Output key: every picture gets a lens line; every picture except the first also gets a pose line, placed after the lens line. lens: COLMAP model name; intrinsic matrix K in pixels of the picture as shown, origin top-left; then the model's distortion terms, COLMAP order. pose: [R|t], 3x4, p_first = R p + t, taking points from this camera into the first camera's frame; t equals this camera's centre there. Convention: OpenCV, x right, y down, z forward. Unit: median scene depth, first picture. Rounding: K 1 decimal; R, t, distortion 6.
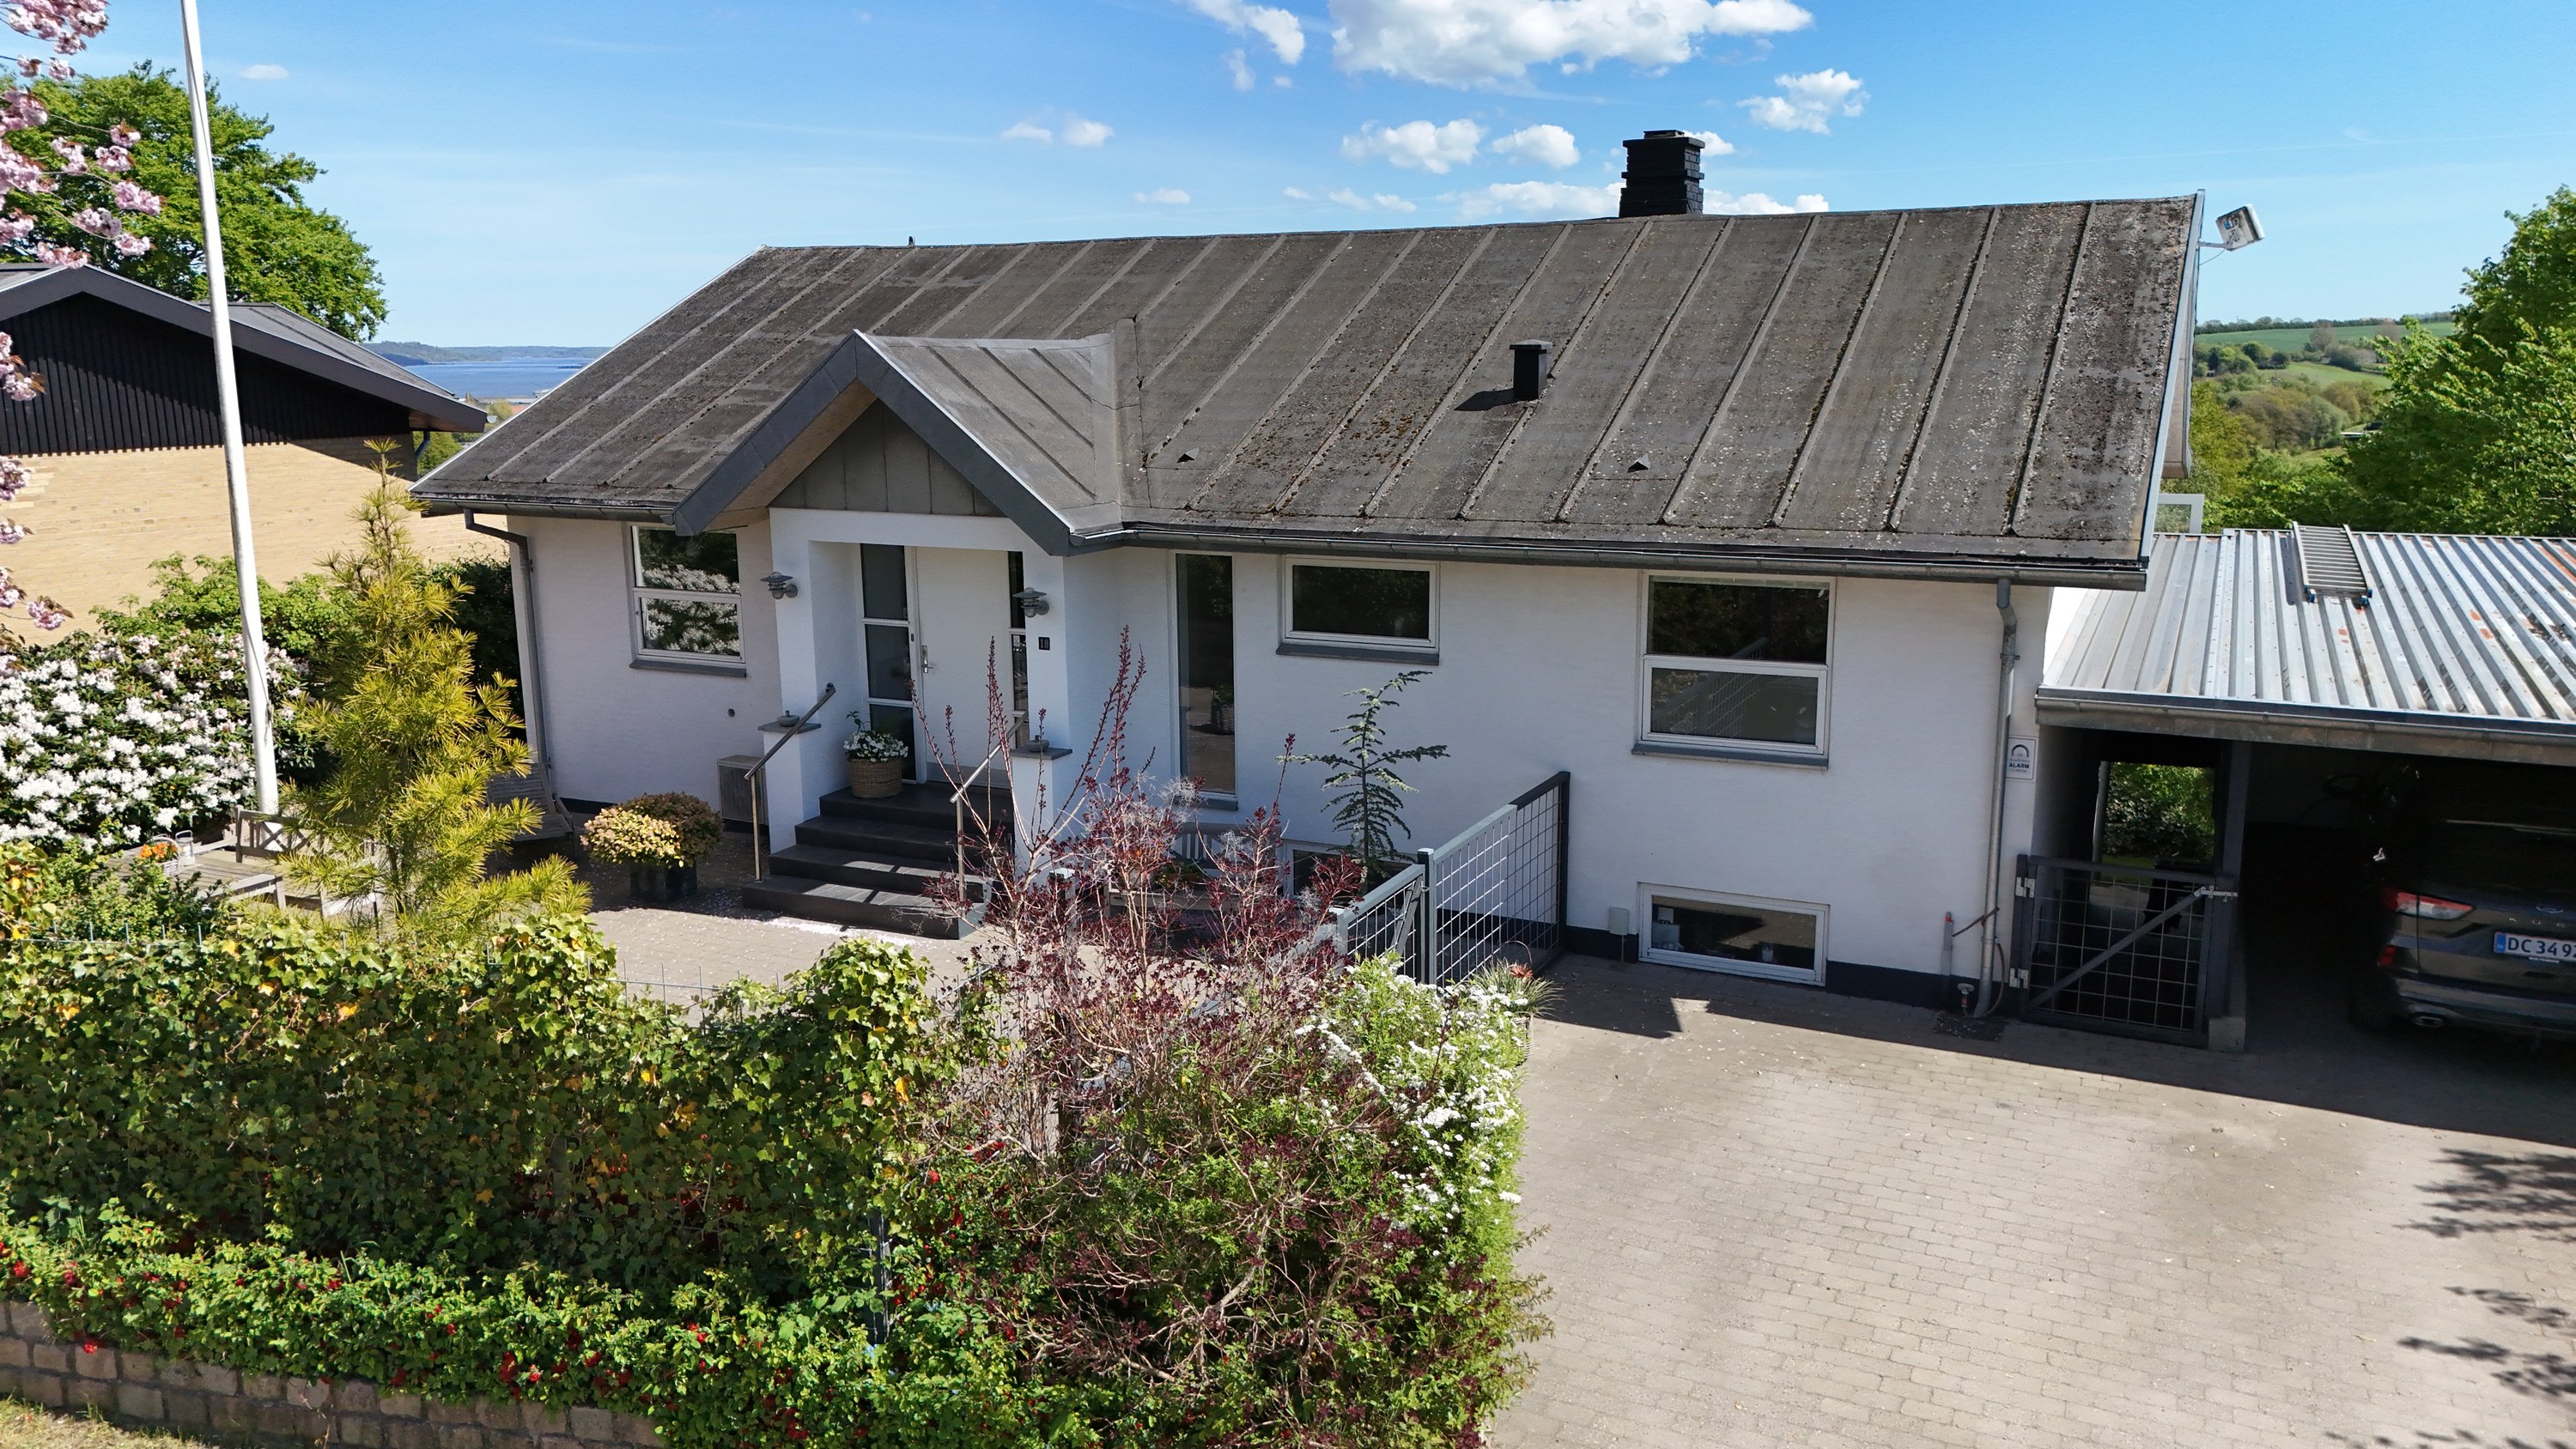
lens RADIAL K [[1877.9, 0, 1281.4], [0, 1877.9, 744.5], [0, 0, 1]] dist [0.074645, -0.075702]
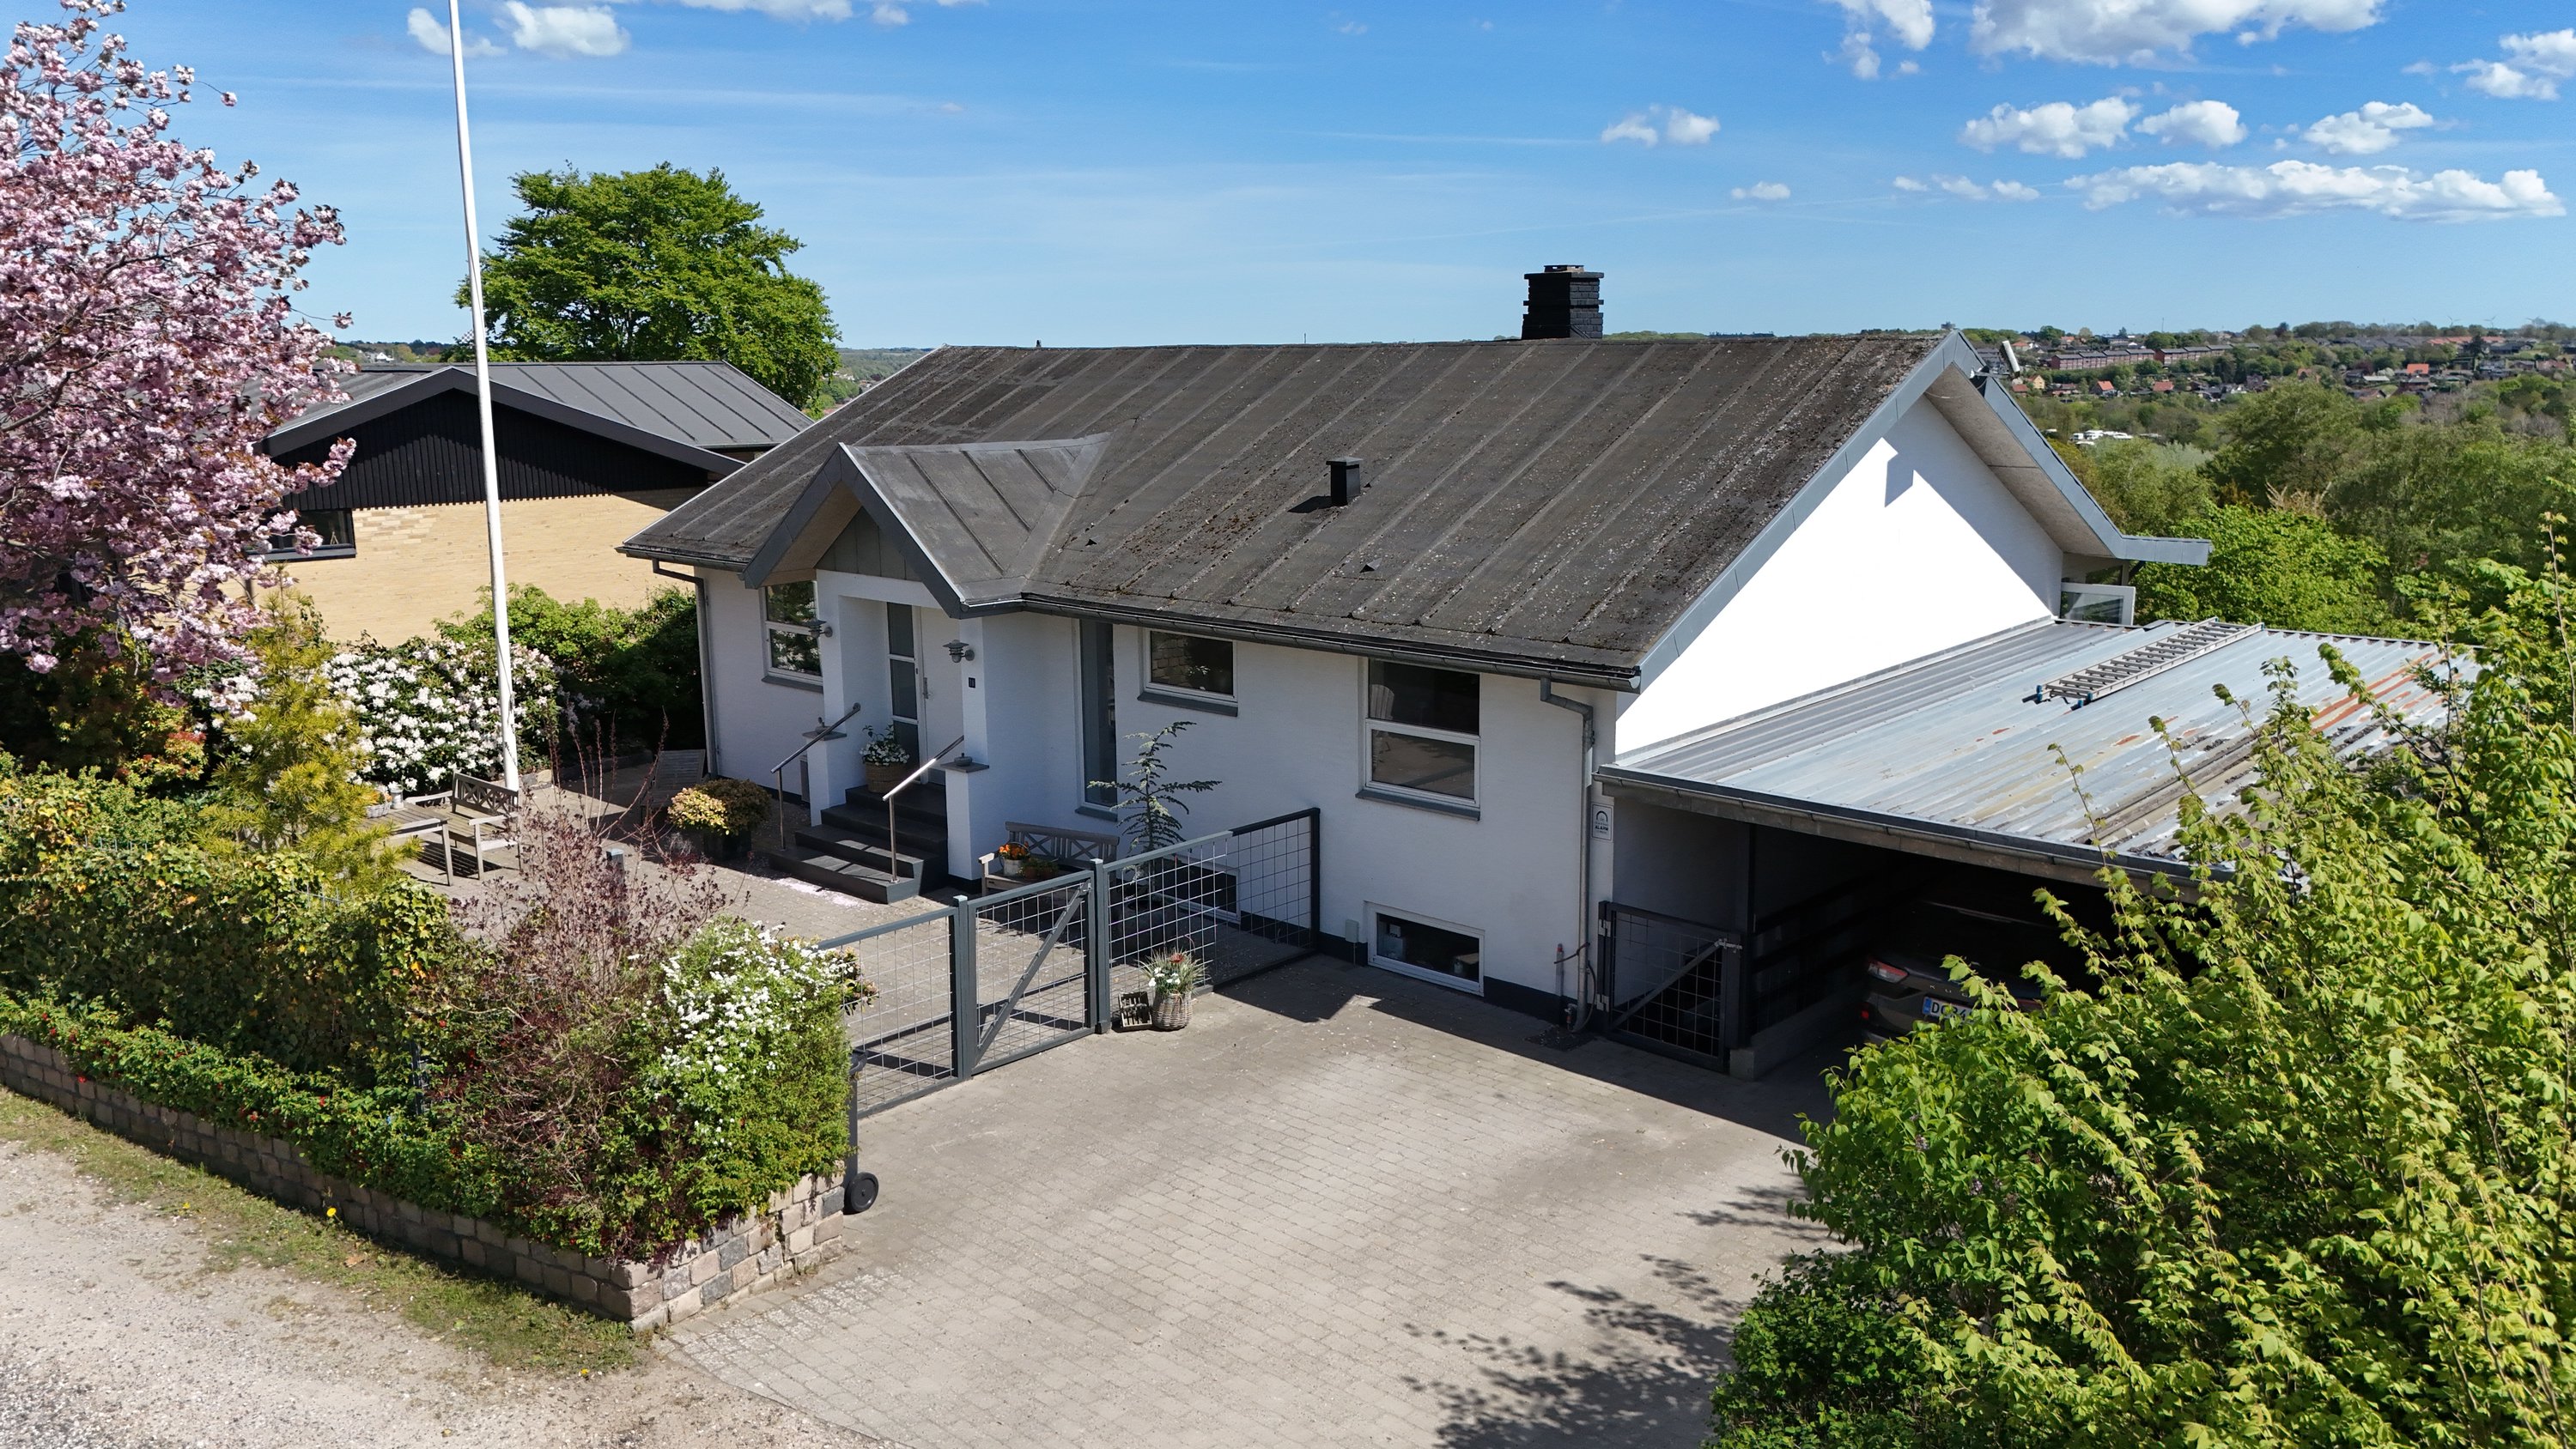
lens RADIAL K [[1877.9, 0, 1288.1], [0, 1877.9, 738.0], [0, 0, 1]] dist [0.074645, -0.075702]
pose [[0.958005, 0.056995, -0.281030, 0.463864], [-0.057948, 0.998307, 0.004925, -0.035740], [0.280835, 0.011567, 0.959686, -0.191918]]
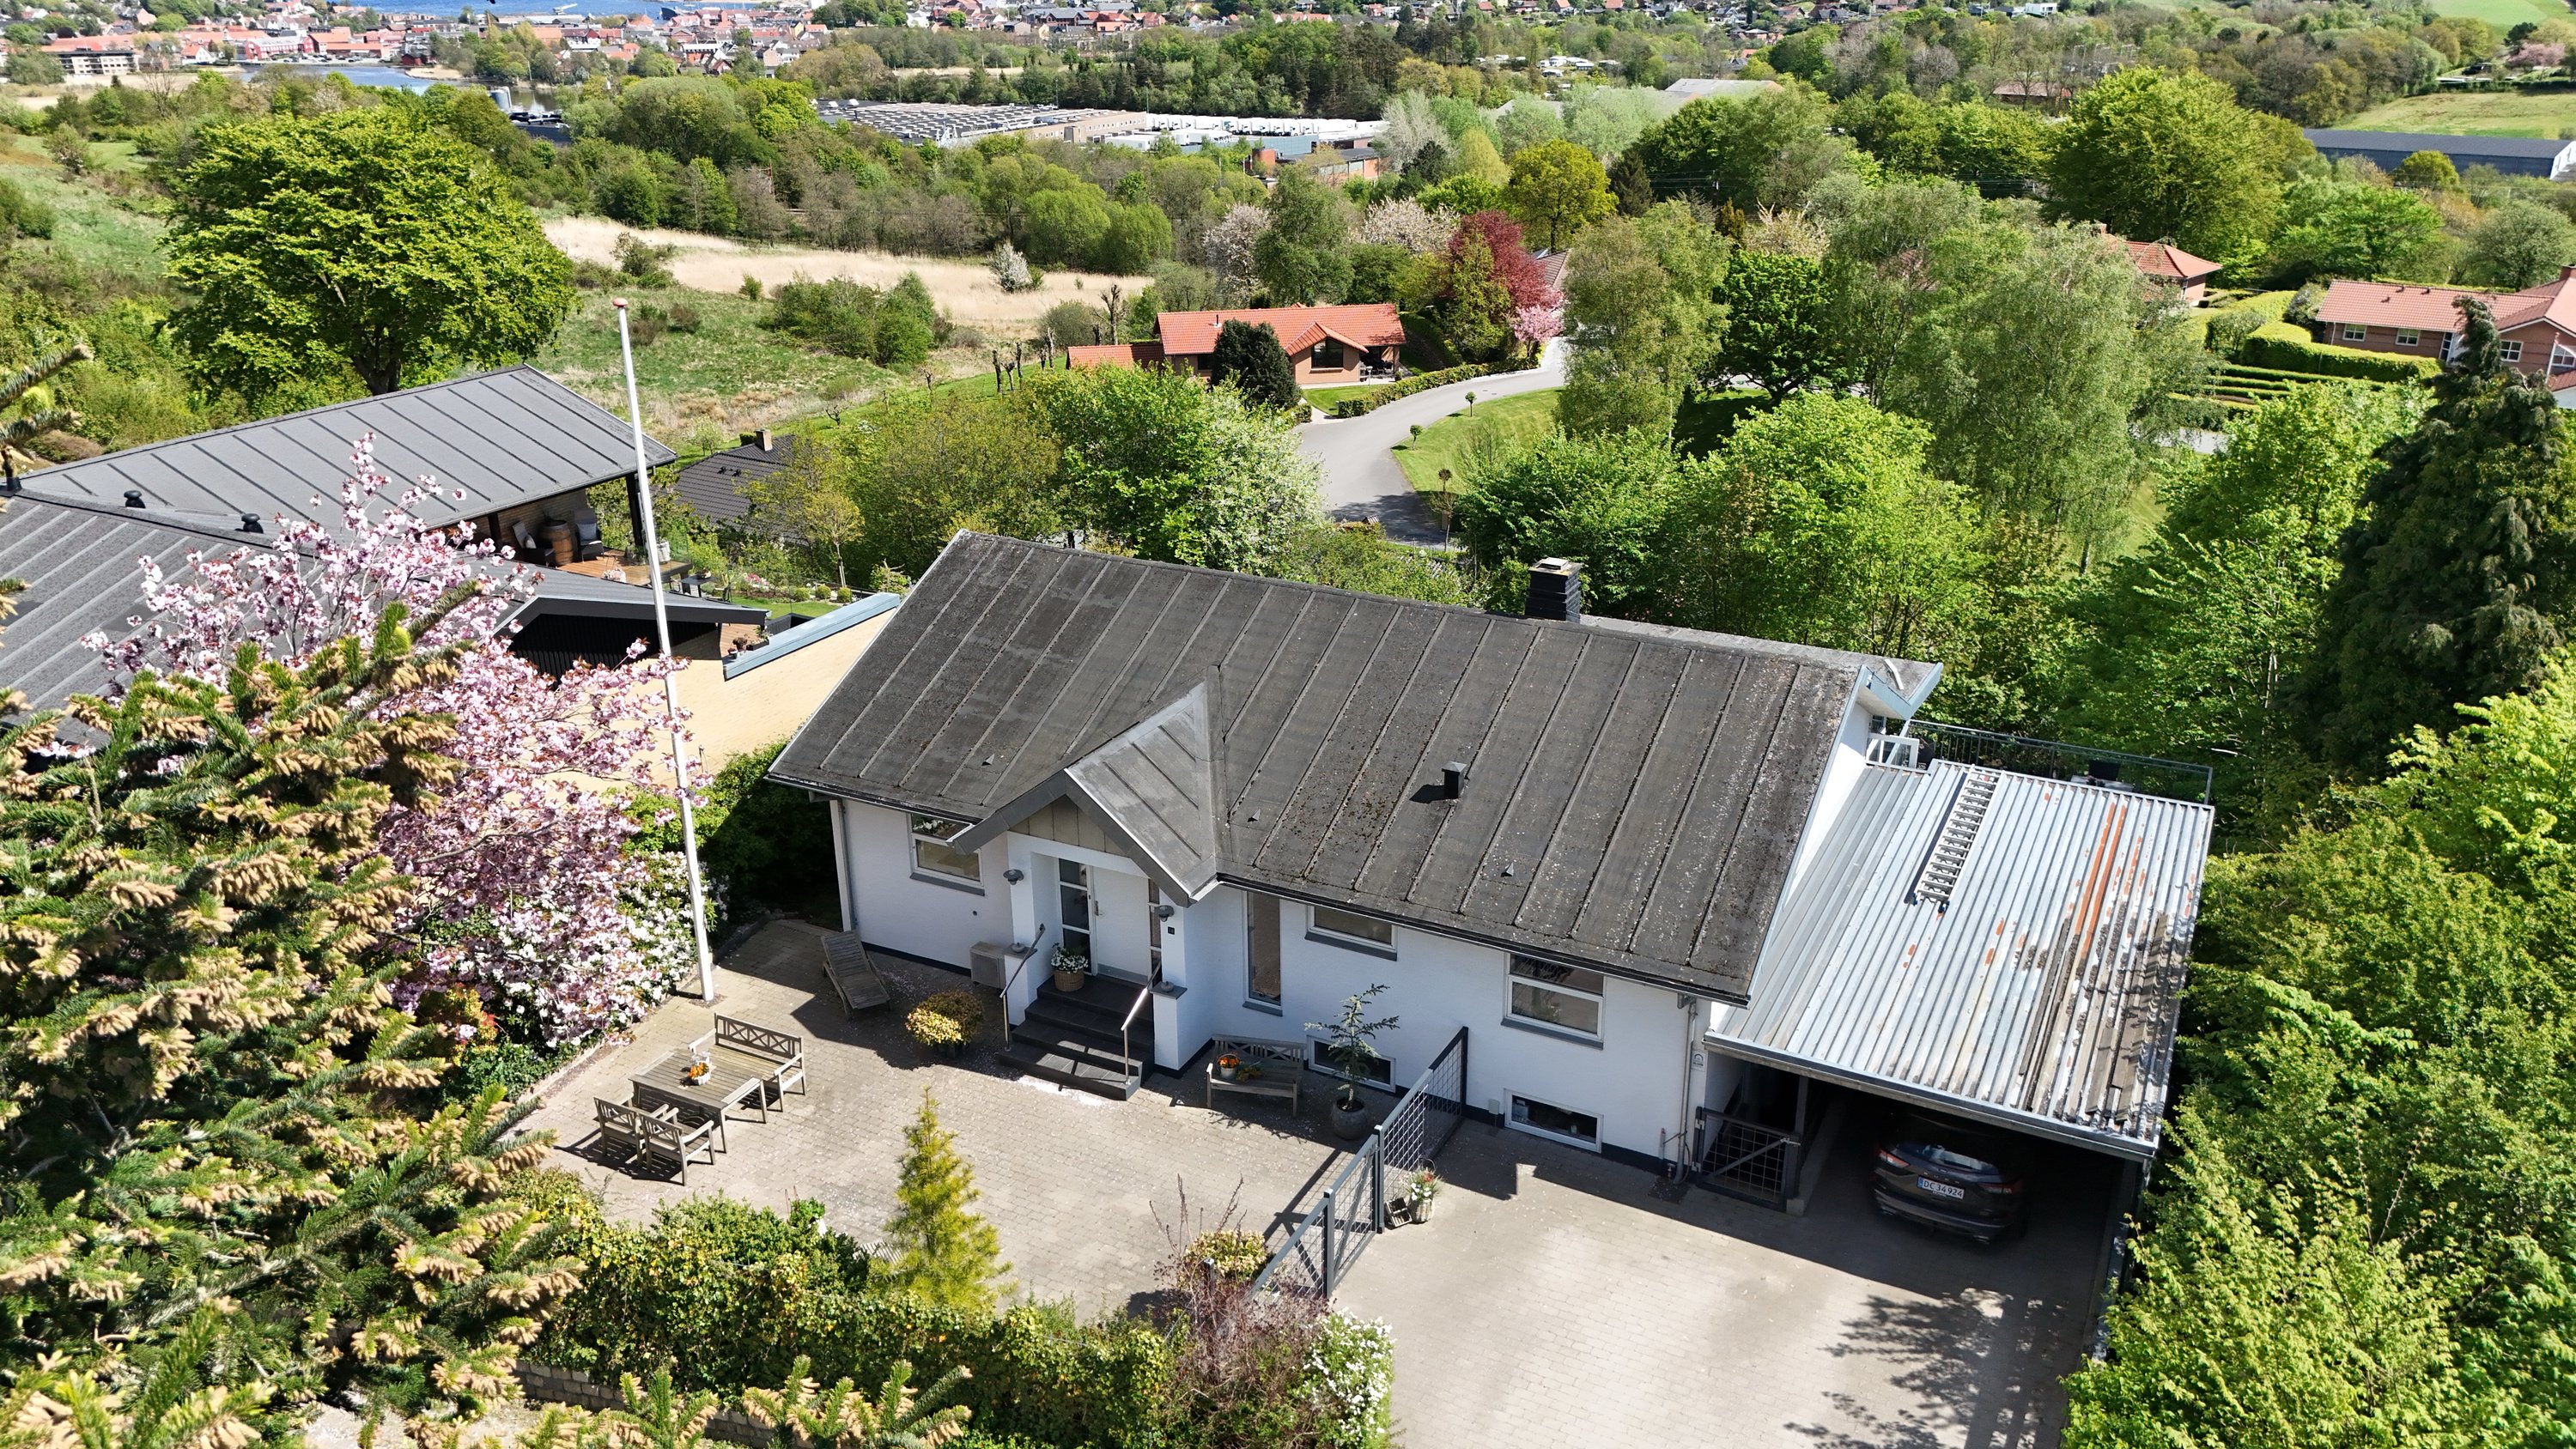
lens RADIAL K [[1877.9, 0, 1280.4], [0, 1877.9, 725.0], [0, 0, 1]] dist [0.074645, -0.075702]
pose [[0.999667, 0.008717, -0.024296, 0.015516], [-0.004199, 0.983630, 0.180152, -0.570011], [0.025468, -0.179990, 0.983339, -0.688454]]
